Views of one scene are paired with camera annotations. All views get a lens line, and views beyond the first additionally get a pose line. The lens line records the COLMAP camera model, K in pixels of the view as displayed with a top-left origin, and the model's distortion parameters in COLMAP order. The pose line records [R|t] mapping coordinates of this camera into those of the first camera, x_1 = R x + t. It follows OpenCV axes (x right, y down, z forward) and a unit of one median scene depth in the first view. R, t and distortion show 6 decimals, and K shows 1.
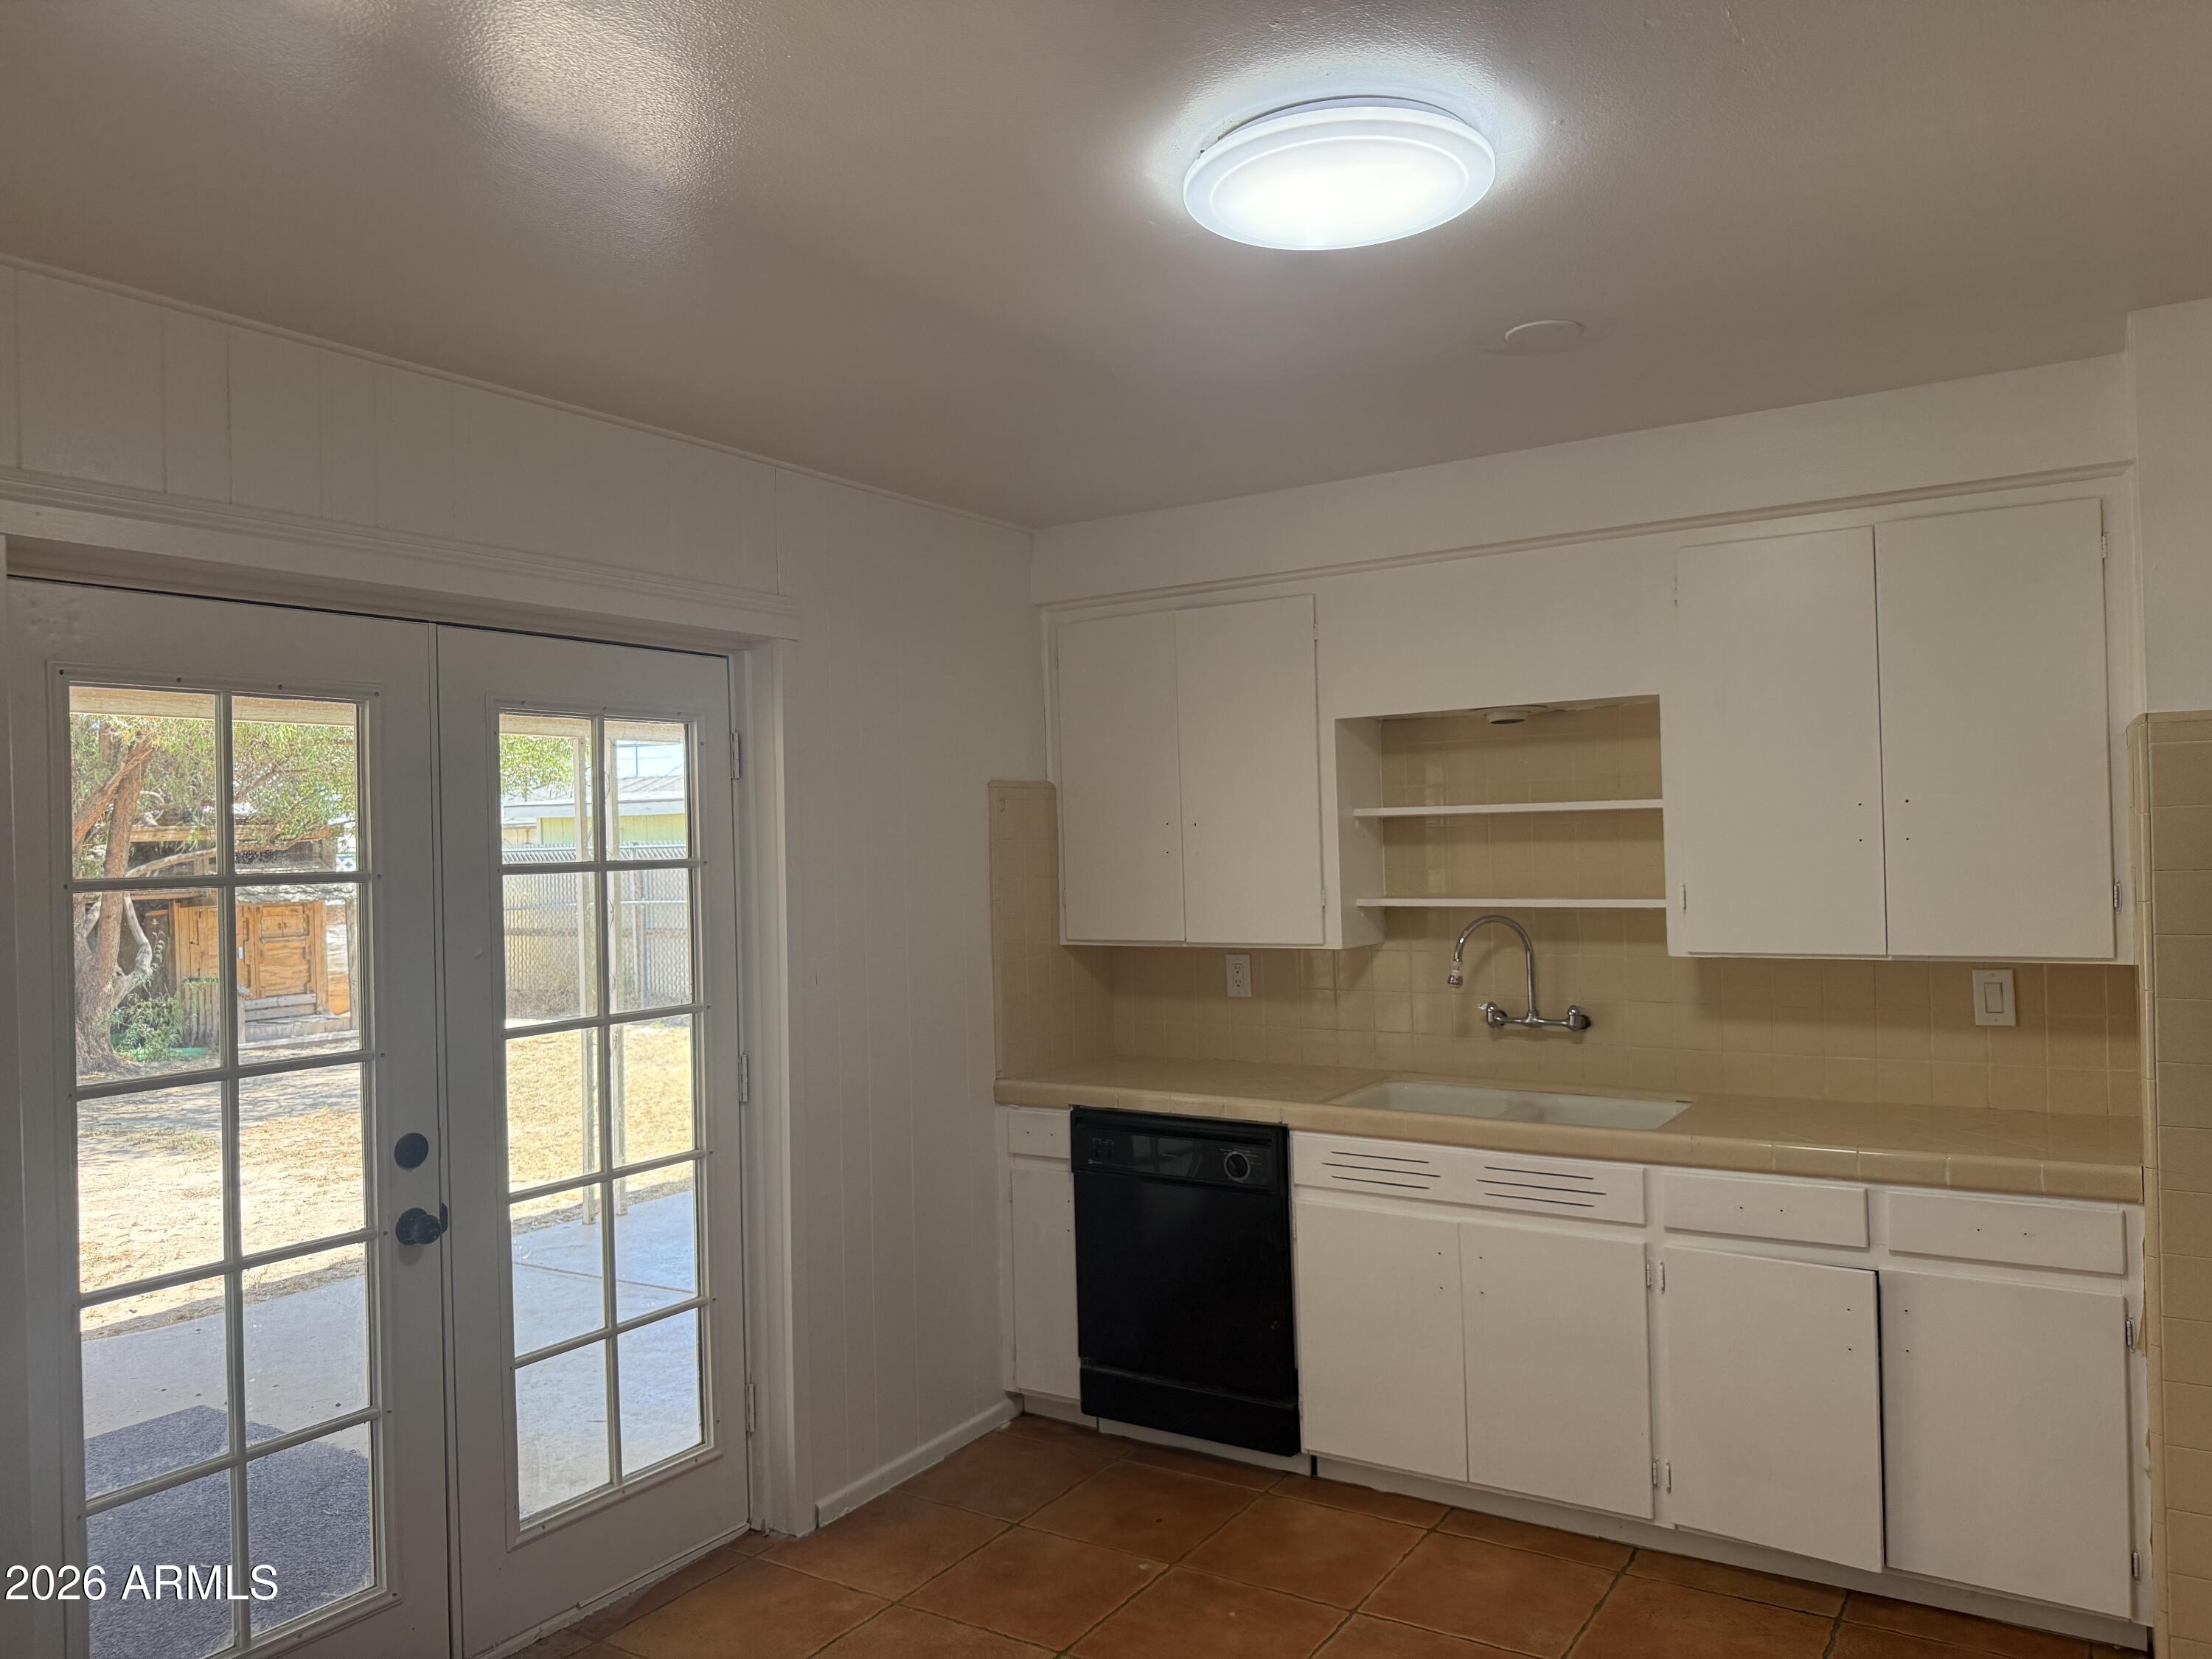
lens RADIAL K [[1576.4, 0, 1095.1], [0, 1576.4, 829.3], [0, 0, 1]] dist [0.022859, -0.025106]
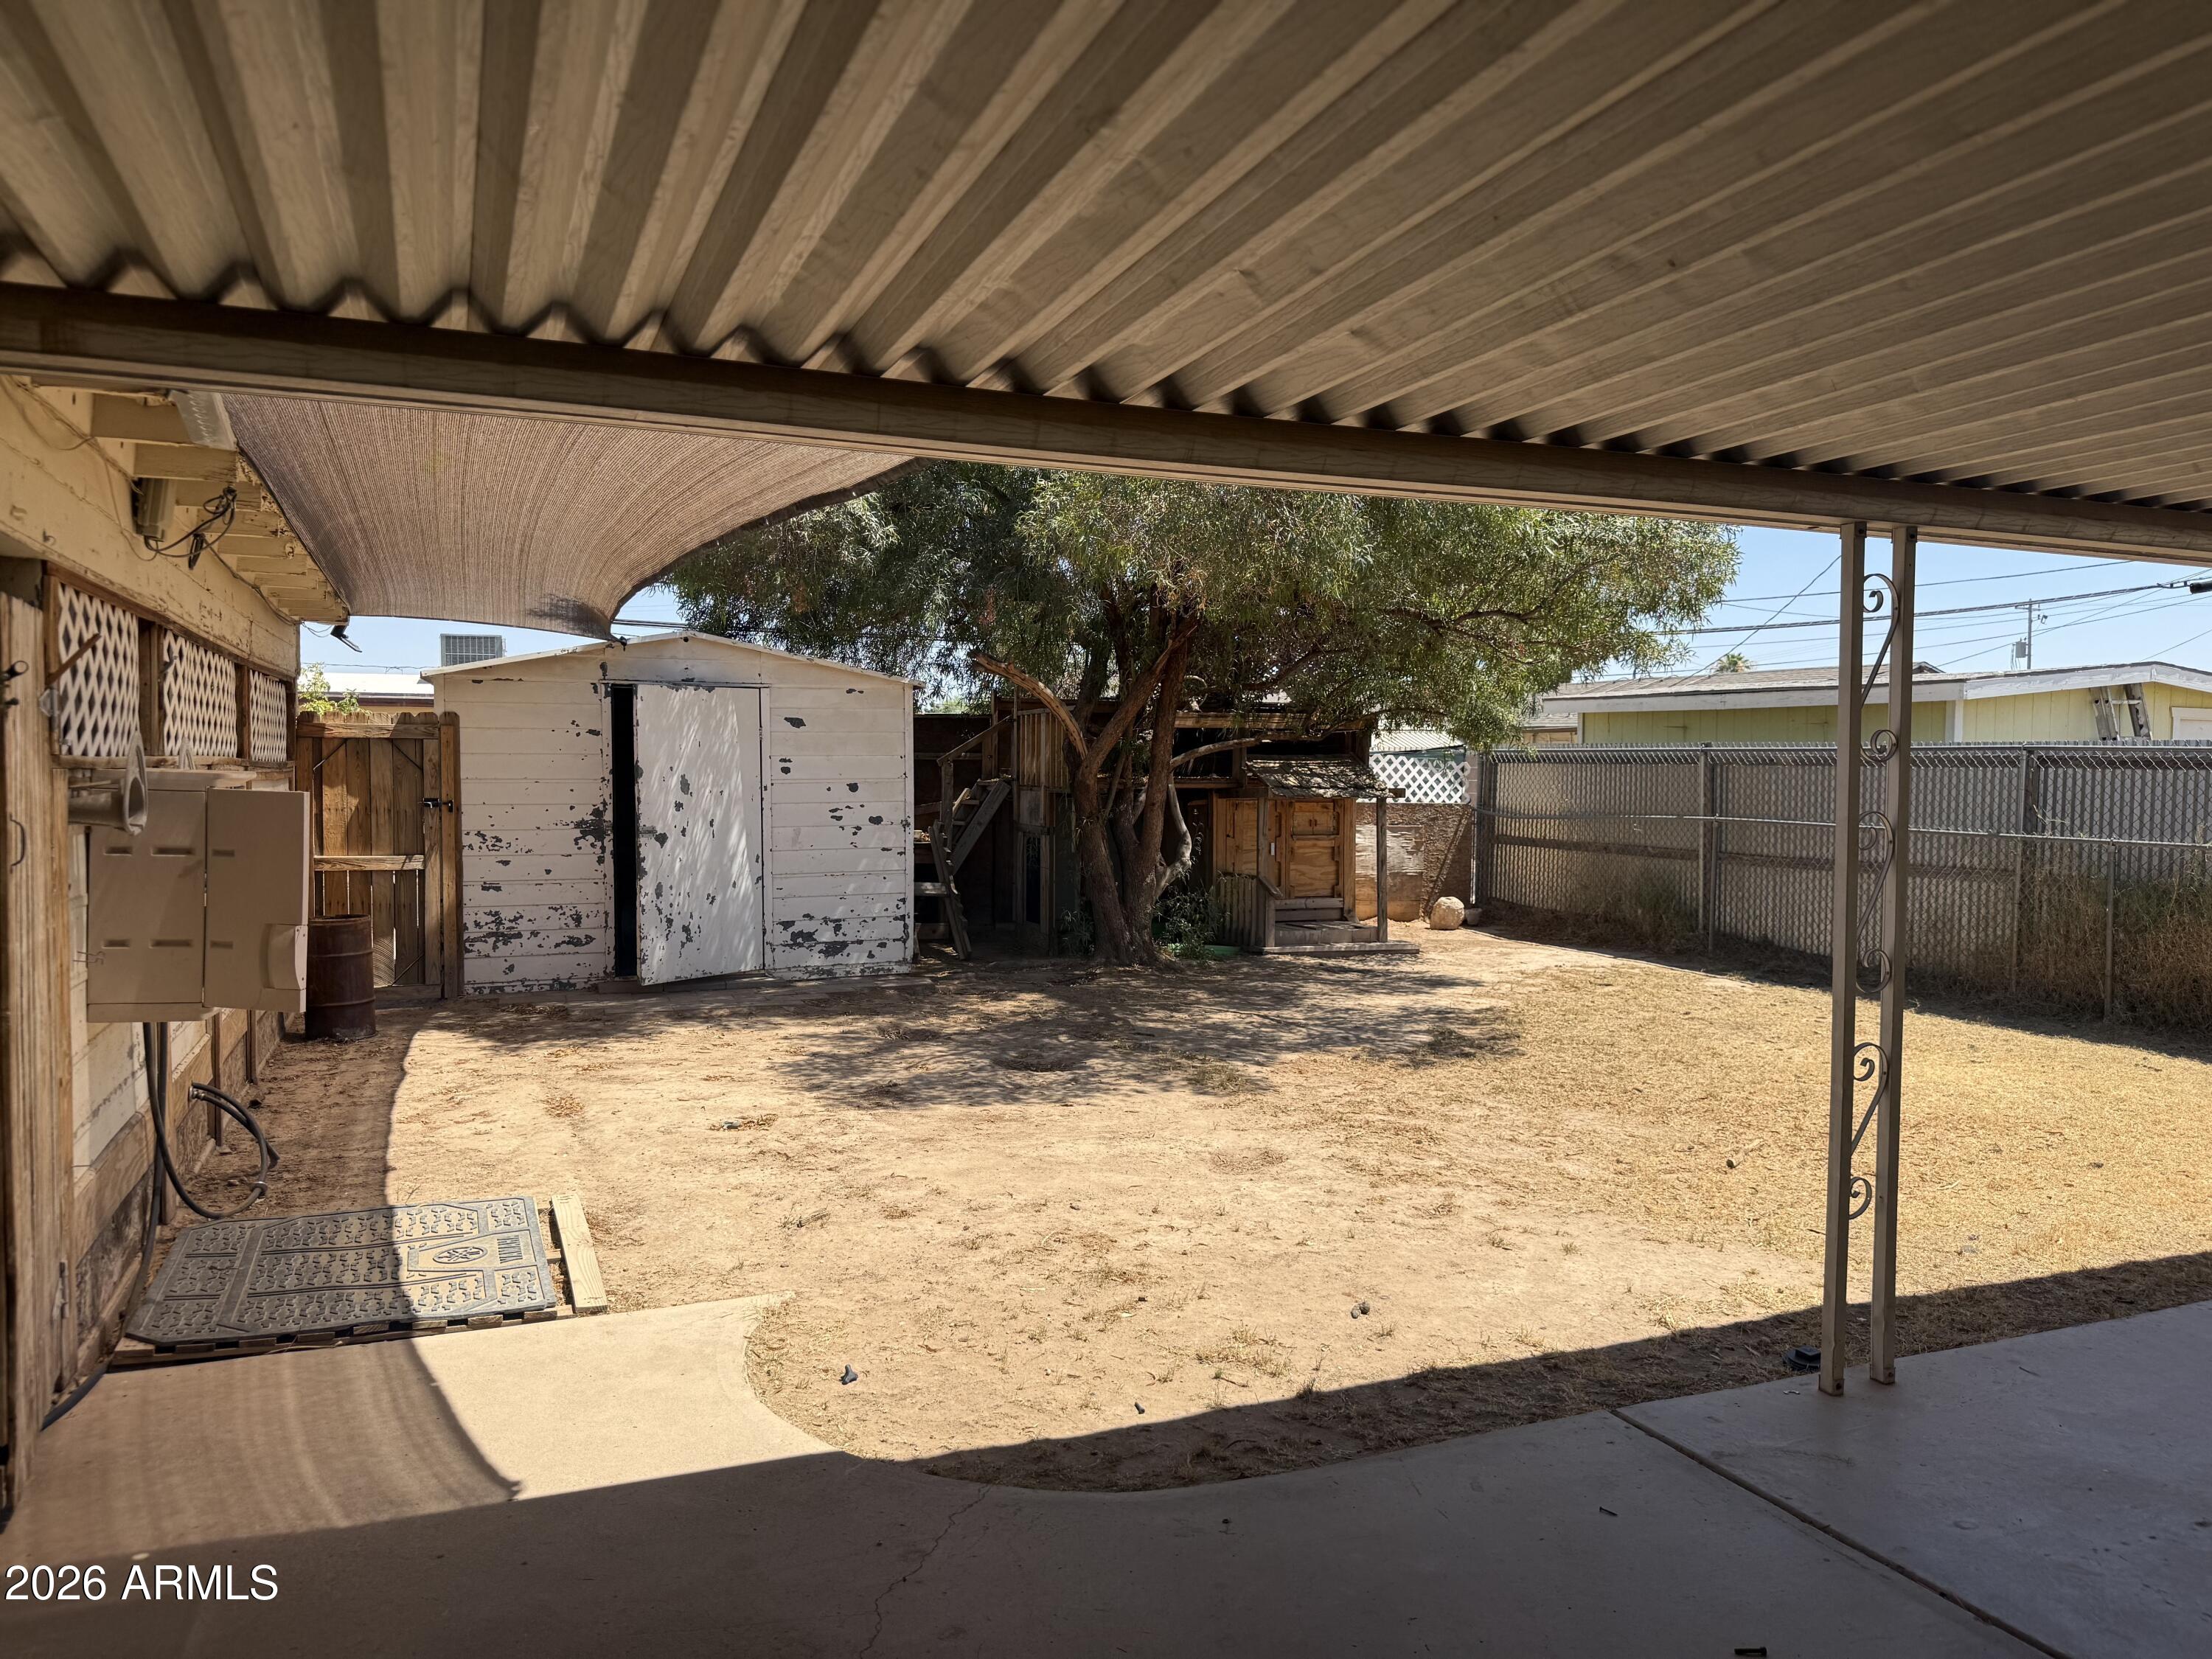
lens RADIAL K [[1576.4, 0, 1096.7], [0, 1576.4, 827.8], [0, 0, 1]] dist [0.022859, -0.025106]
pose [[0.824211, 0.055895, -0.563517, -0.105556], [-0.024748, 0.997721, 0.062766, 0.009711], [0.565741, -0.037787, 0.823717, 0.182169]]
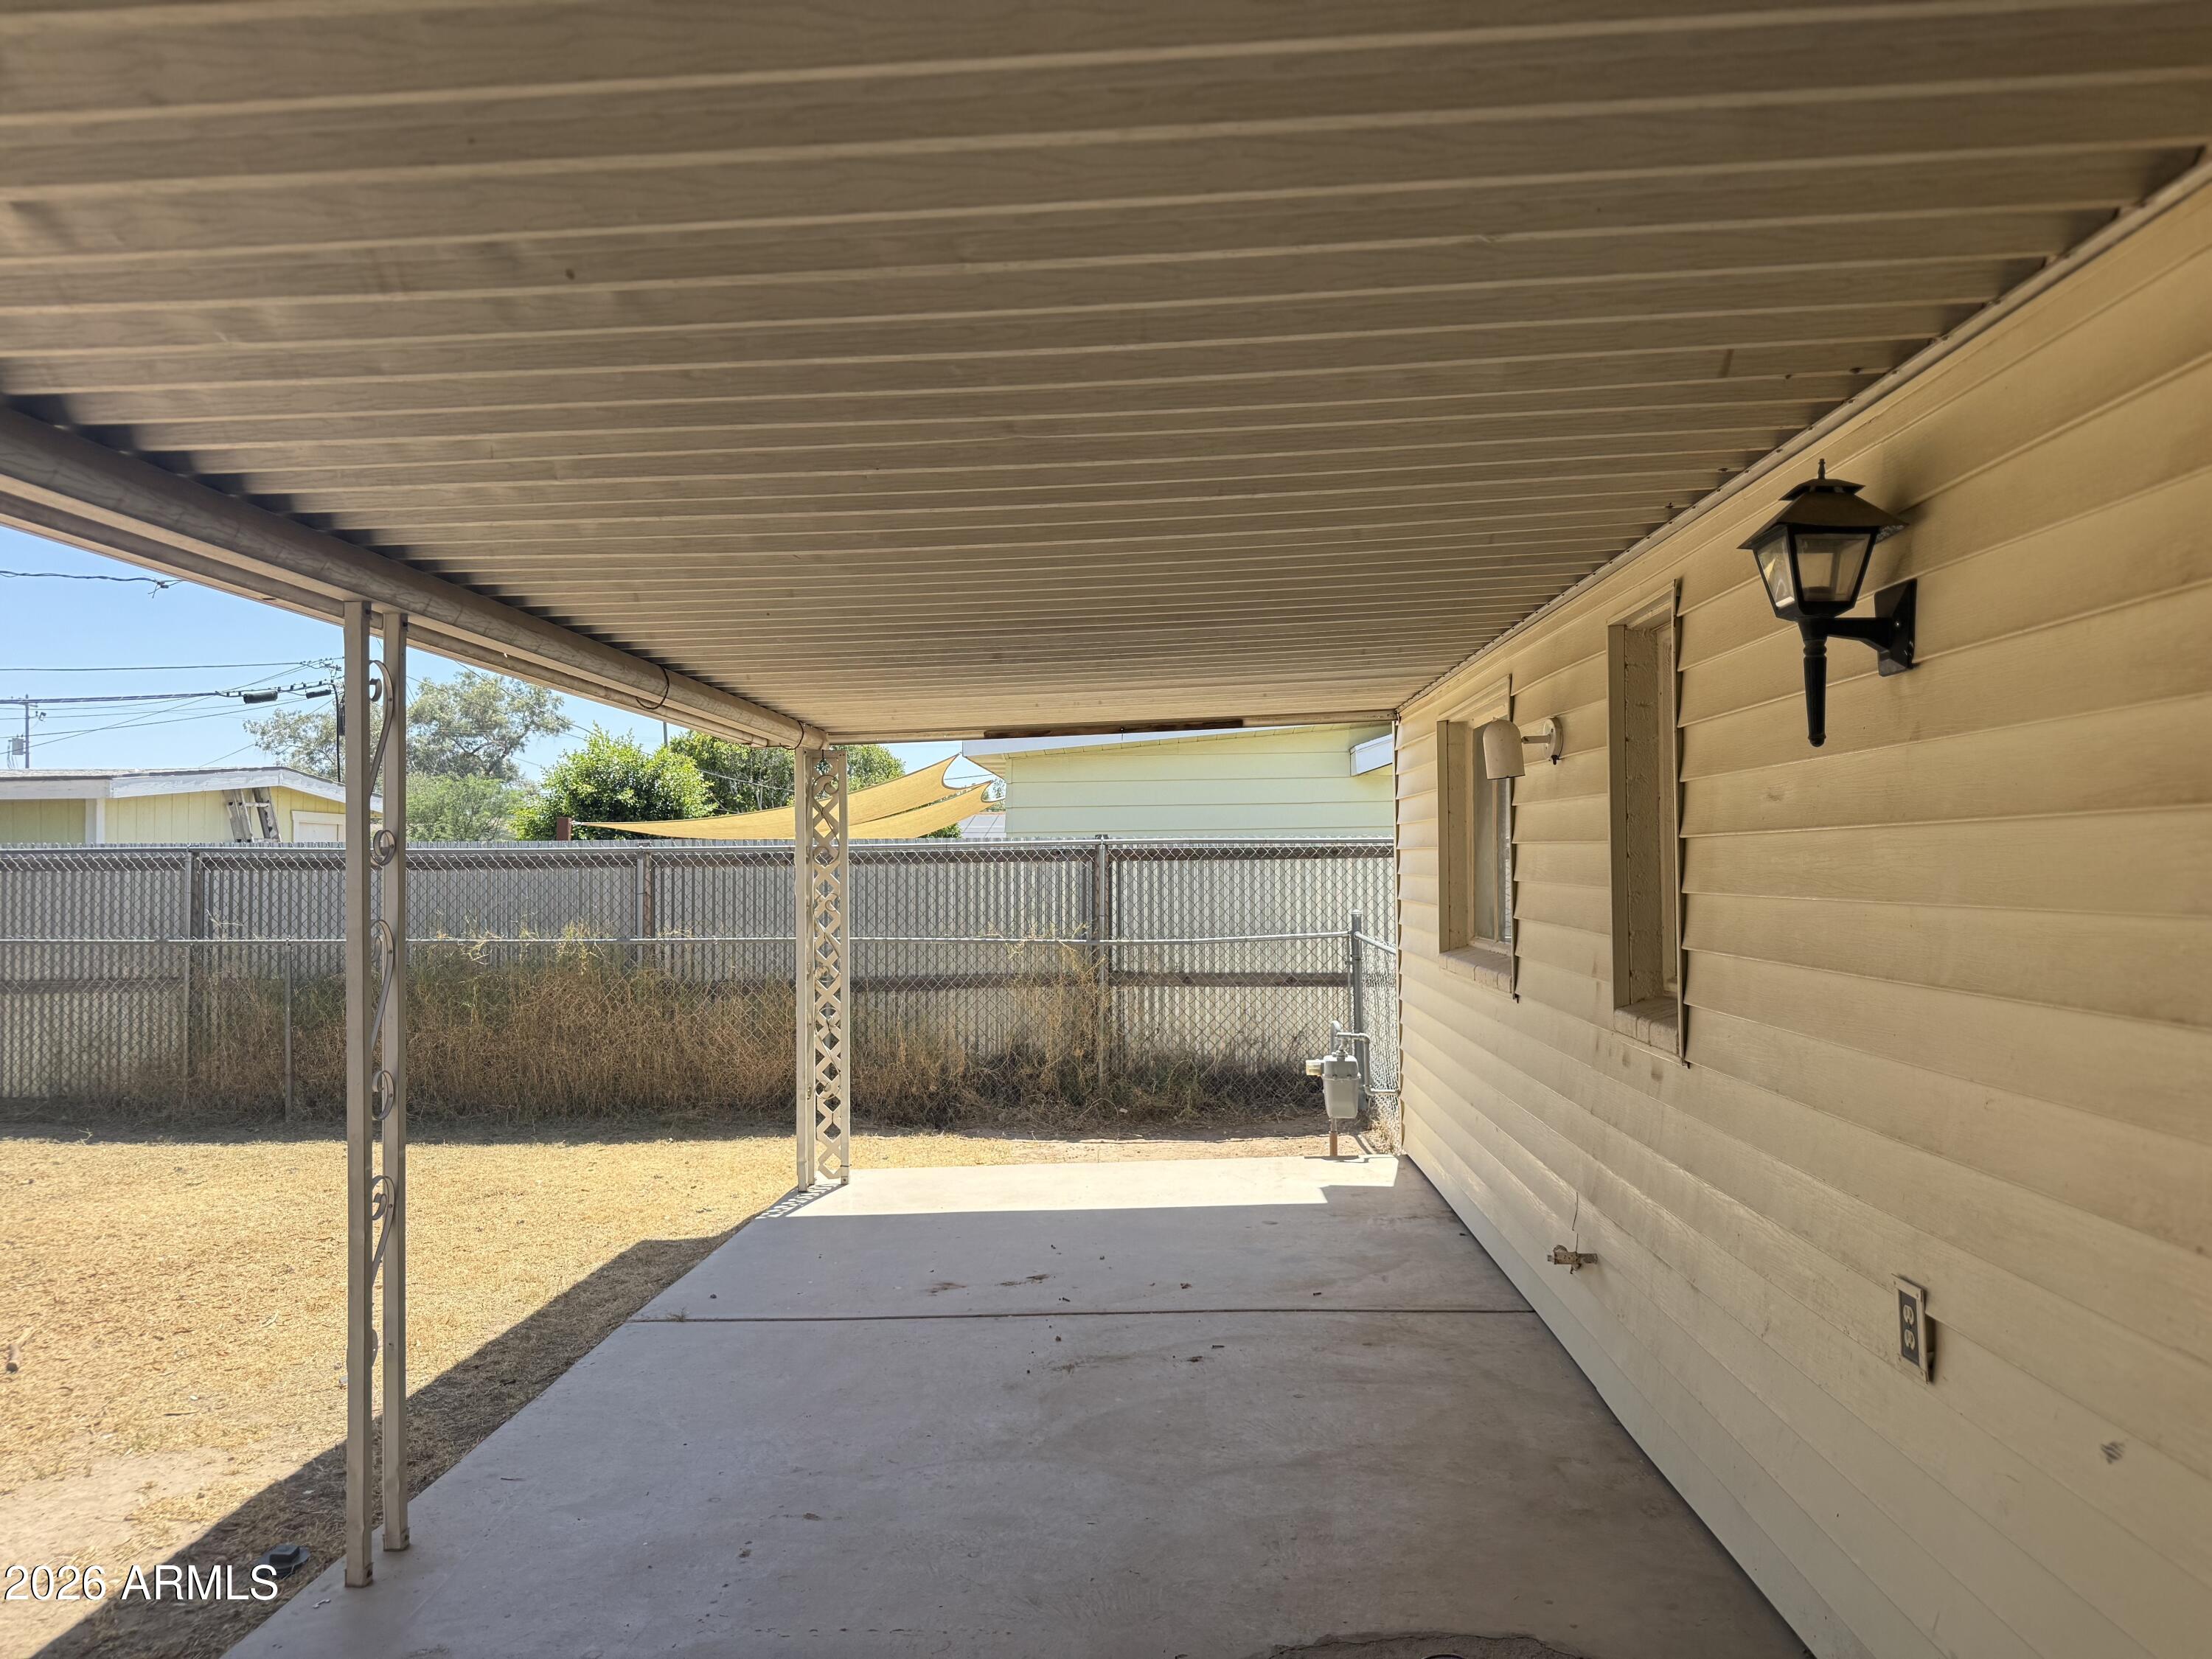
lens RADIAL K [[1576.4, 0, 1103.9], [0, 1576.4, 834.0], [0, 0, 1]] dist [0.022859, -0.025106]
pose [[0.855670, 0.032122, 0.516524, -0.174855], [-0.021177, 0.999409, -0.027070, 0.011538], [-0.517089, 0.012225, 0.855845, 0.208614]]
